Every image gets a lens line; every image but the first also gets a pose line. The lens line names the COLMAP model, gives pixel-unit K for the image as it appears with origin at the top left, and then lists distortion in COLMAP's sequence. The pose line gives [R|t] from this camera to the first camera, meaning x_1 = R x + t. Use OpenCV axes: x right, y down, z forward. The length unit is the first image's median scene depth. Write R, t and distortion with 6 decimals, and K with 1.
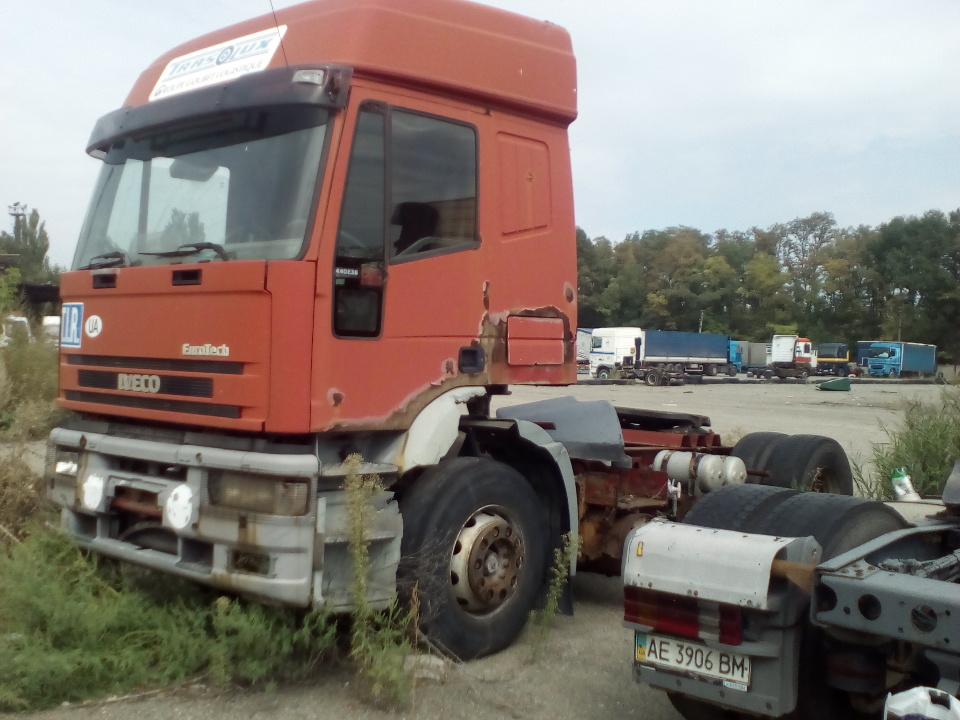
lens RADIAL K [[1127.4, 0, 480.0], [0, 1127.4, 360.0], [0, 0, 1]] dist [0.004903, -0.020357]
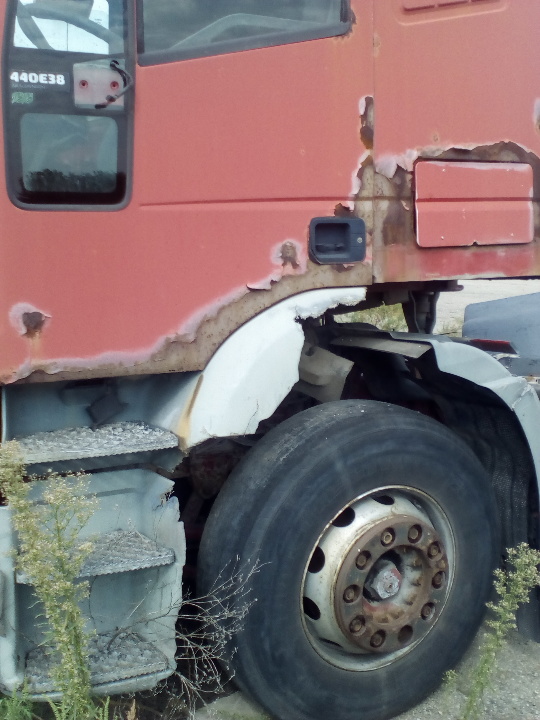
lens RADIAL K [[845.5, 0, 270.0], [0, 845.5, 360.0], [0, 0, 1]] dist [0.004903, -0.020357]
pose [[0.942347, 0.013268, -0.334373, 0.103107], [0.032573, 0.990832, 0.131113, 0.002537], [0.333047, -0.134446, 0.933276, 0.589308]]
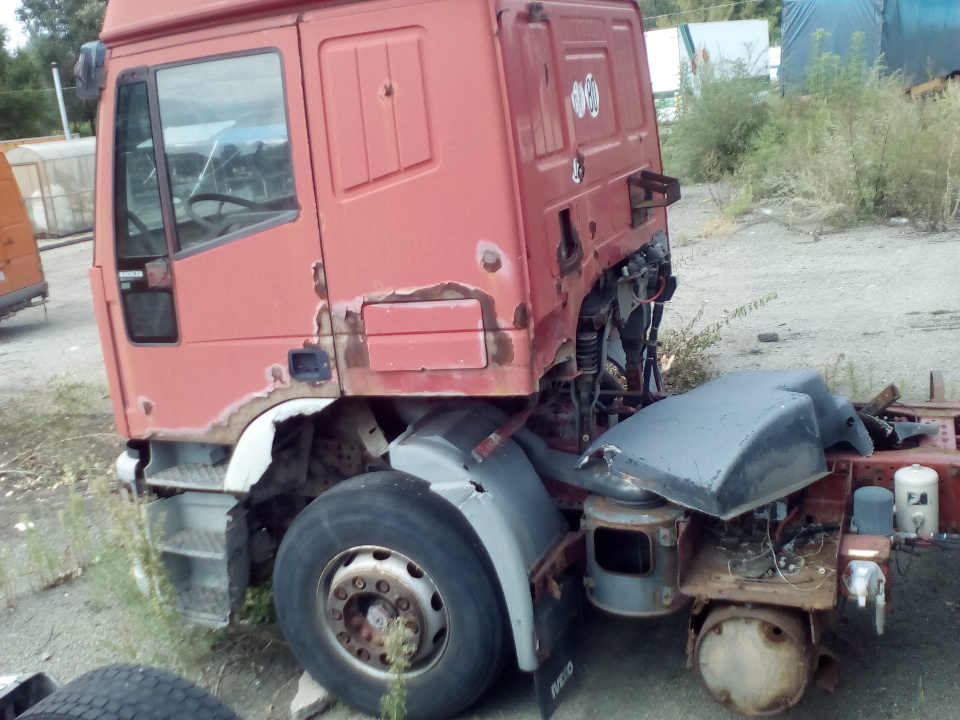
lens RADIAL K [[1127.4, 0, 480.0], [0, 1127.4, 360.0], [0, 0, 1]] dist [0.004903, -0.020357]
pose [[0.321842, 0.162231, -0.932791, 0.751747], [0.117806, 0.970693, 0.209469, -0.152017], [0.939436, -0.177304, 0.293298, 0.887760]]
